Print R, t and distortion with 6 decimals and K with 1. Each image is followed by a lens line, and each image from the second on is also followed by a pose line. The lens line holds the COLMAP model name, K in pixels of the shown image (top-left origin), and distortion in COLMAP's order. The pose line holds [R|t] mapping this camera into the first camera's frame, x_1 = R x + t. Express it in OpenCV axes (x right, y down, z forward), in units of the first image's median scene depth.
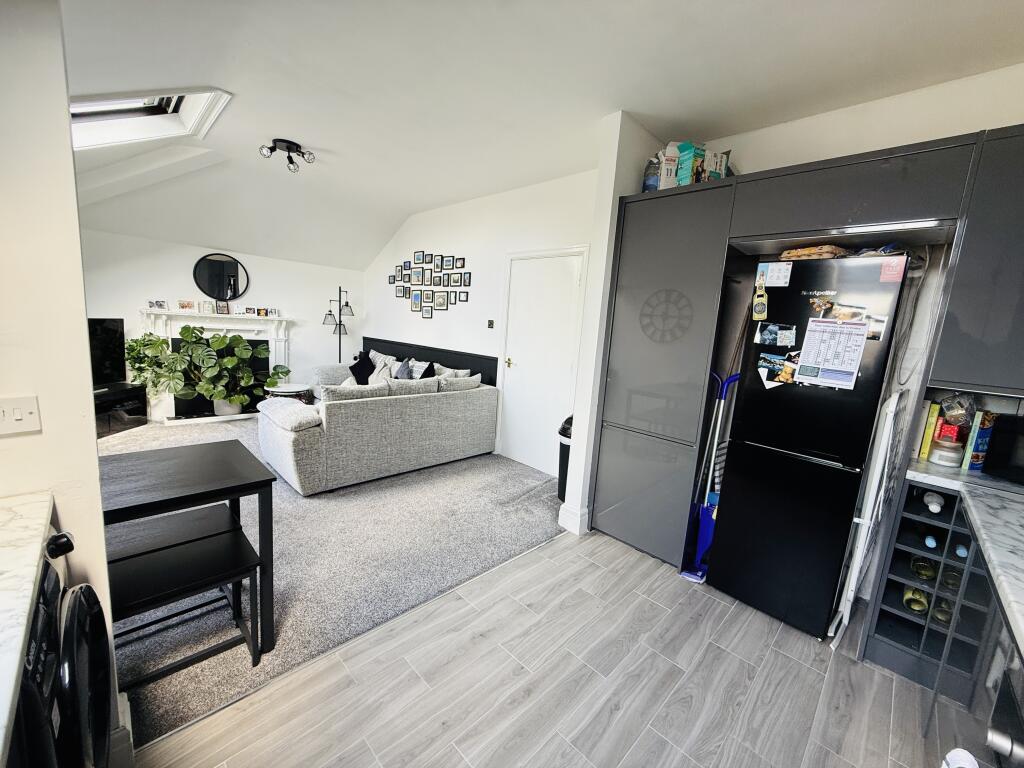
lens RADIAL K [[409.4, 0, 508.5], [0, 409.4, 385.5], [0, 0, 1]] dist [0.003034, -0.000060]
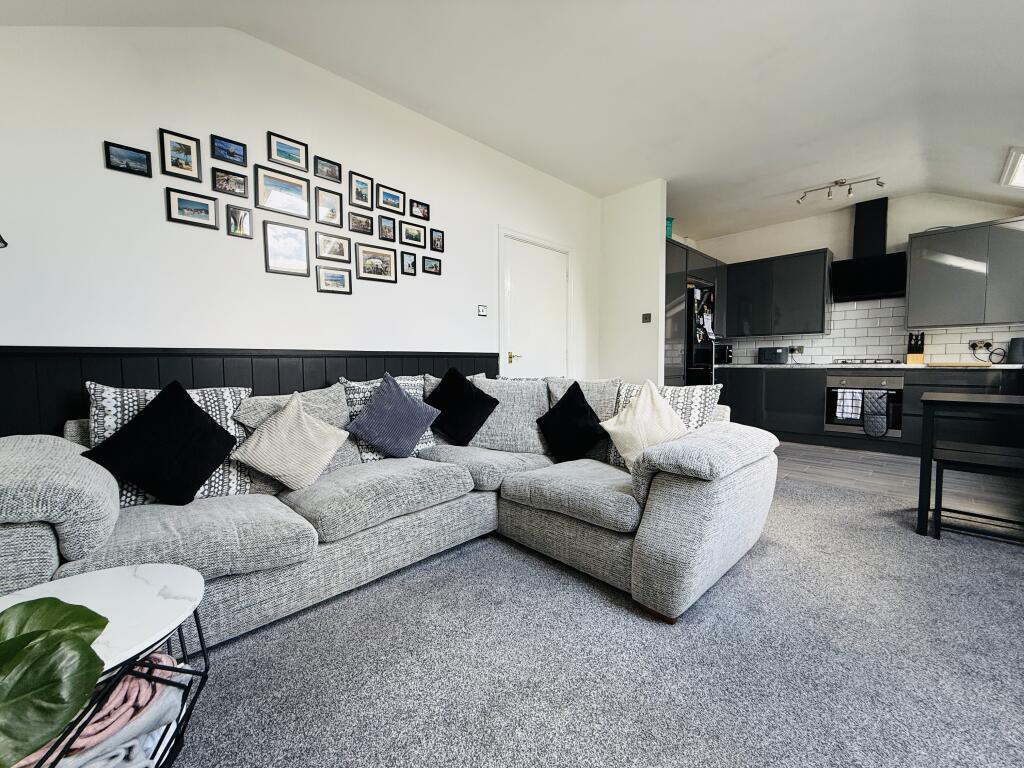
lens RADIAL K [[409.4, 0, 515.8], [0, 409.4, 381.6], [0, 0, 1]] dist [0.003034, -0.000060]
pose [[0.016530, -0.115312, 0.993192, -0.762825], [0.160504, 0.980752, 0.111196, -0.090129], [-0.986897, 0.157574, 0.034720, 0.876670]]
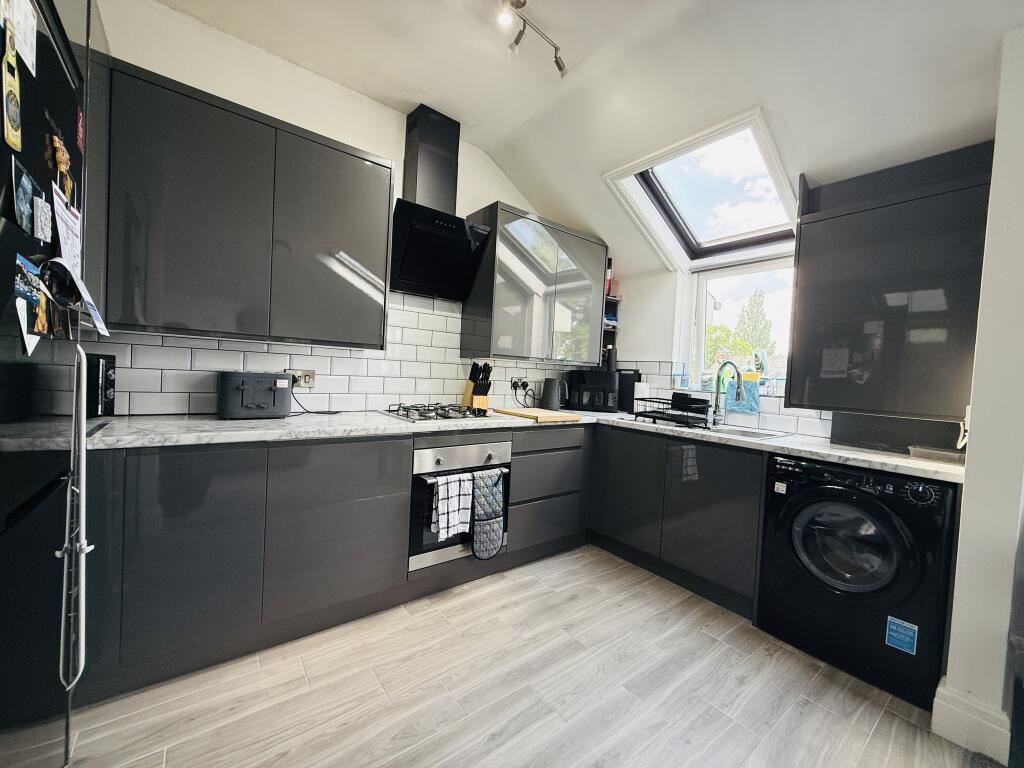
lens RADIAL K [[409.4, 0, 513.1], [0, 409.4, 382.0], [0, 0, 1]] dist [0.003034, -0.000060]
pose [[-0.984622, -0.126584, 0.120403, 0.071308], [-0.103383, 0.977753, 0.182515, -0.035695], [-0.140828, 0.167260, -0.975803, 0.574563]]
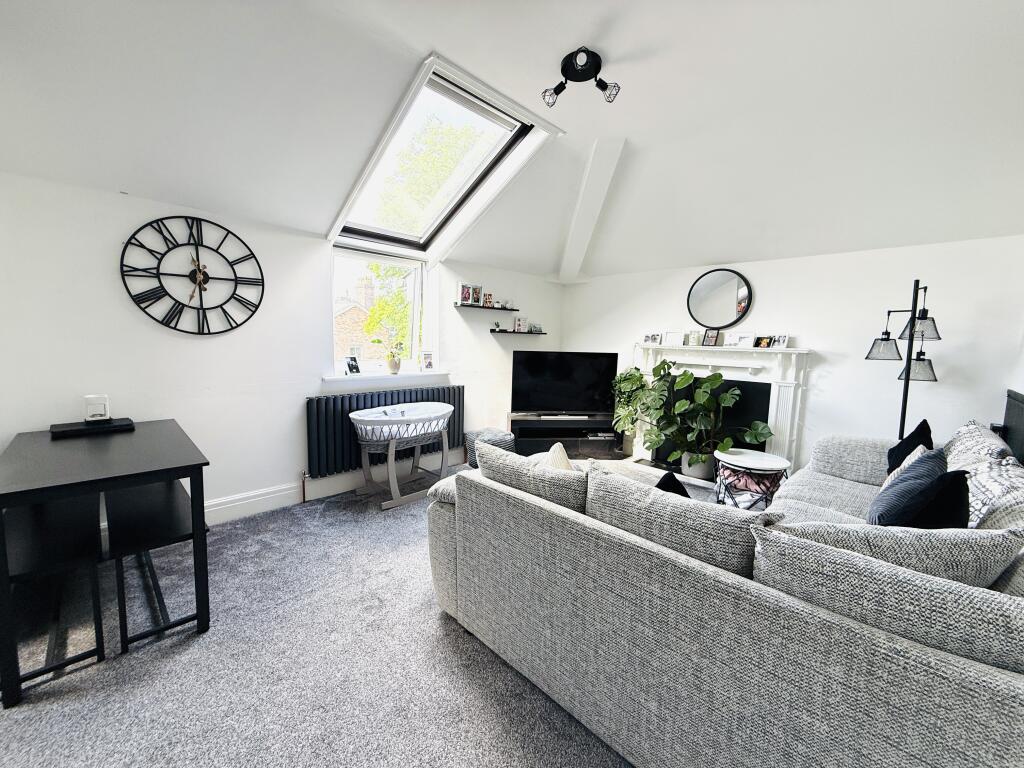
lens RADIAL K [[409.4, 0, 505.6], [0, 409.4, 381.6], [0, 0, 1]] dist [0.003034, -0.000060]
pose [[-0.003161, 0.032961, -0.999452, 0.082447], [-0.176225, 0.983797, 0.033002, -0.071746], [0.984345, 0.176232, 0.002698, 0.680637]]
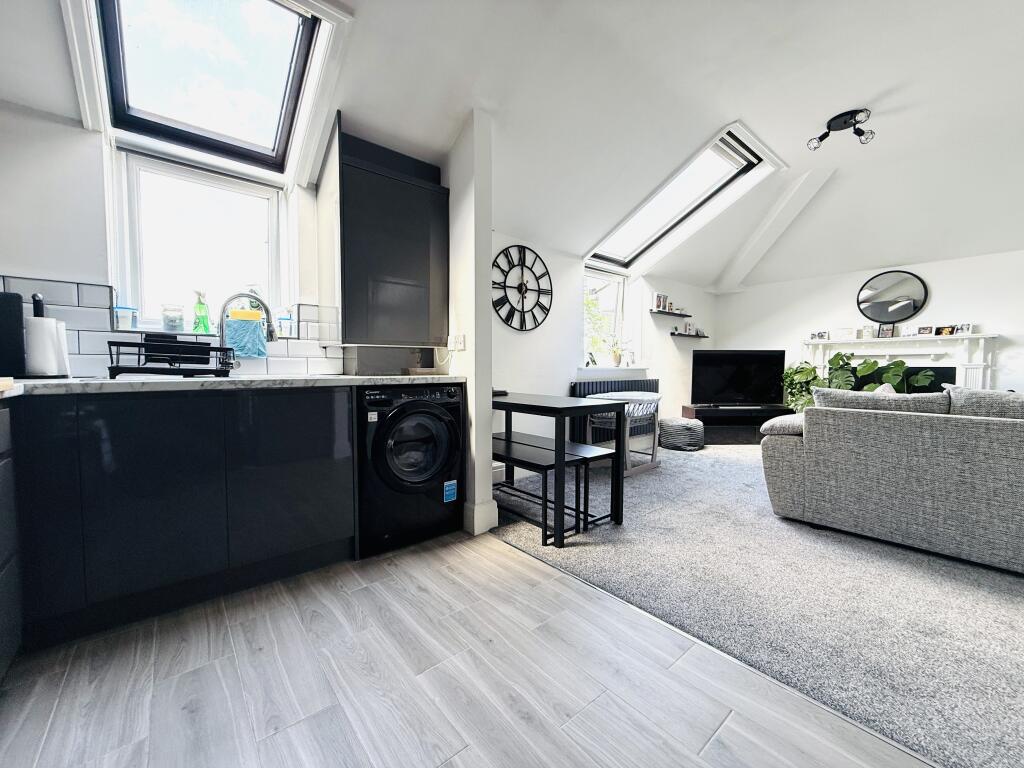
lens RADIAL K [[409.4, 0, 507.2], [0, 409.4, 382.0], [0, 0, 1]] dist [0.003034, -0.000060]
pose [[-0.091148, -0.034533, -0.995238, 0.266878], [-0.156172, 0.987528, -0.019963, 0.067219], [0.983515, 0.153608, -0.095404, 0.324732]]
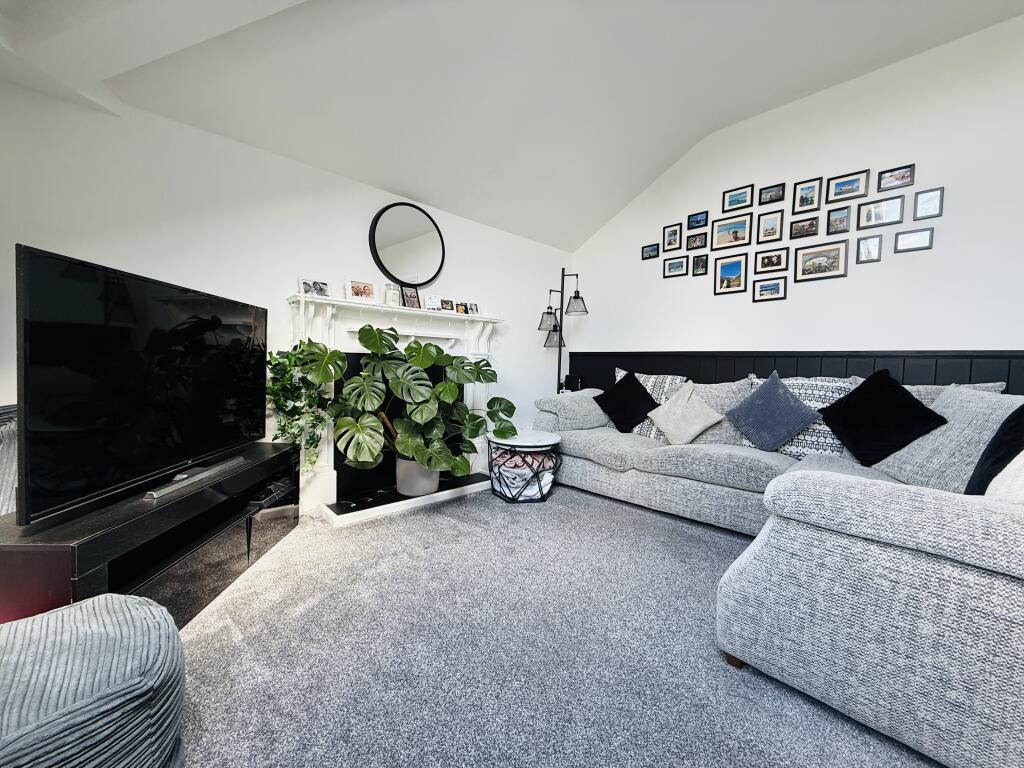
lens RADIAL K [[409.4, 0, 505.6], [0, 409.4, 379.9], [0, 0, 1]] dist [0.003034, -0.000060]
pose [[0.998262, -0.045153, -0.037878, -0.594864], [0.040727, 0.993050, -0.110420, -0.013401], [0.042601, 0.108686, 0.993163, 0.499908]]
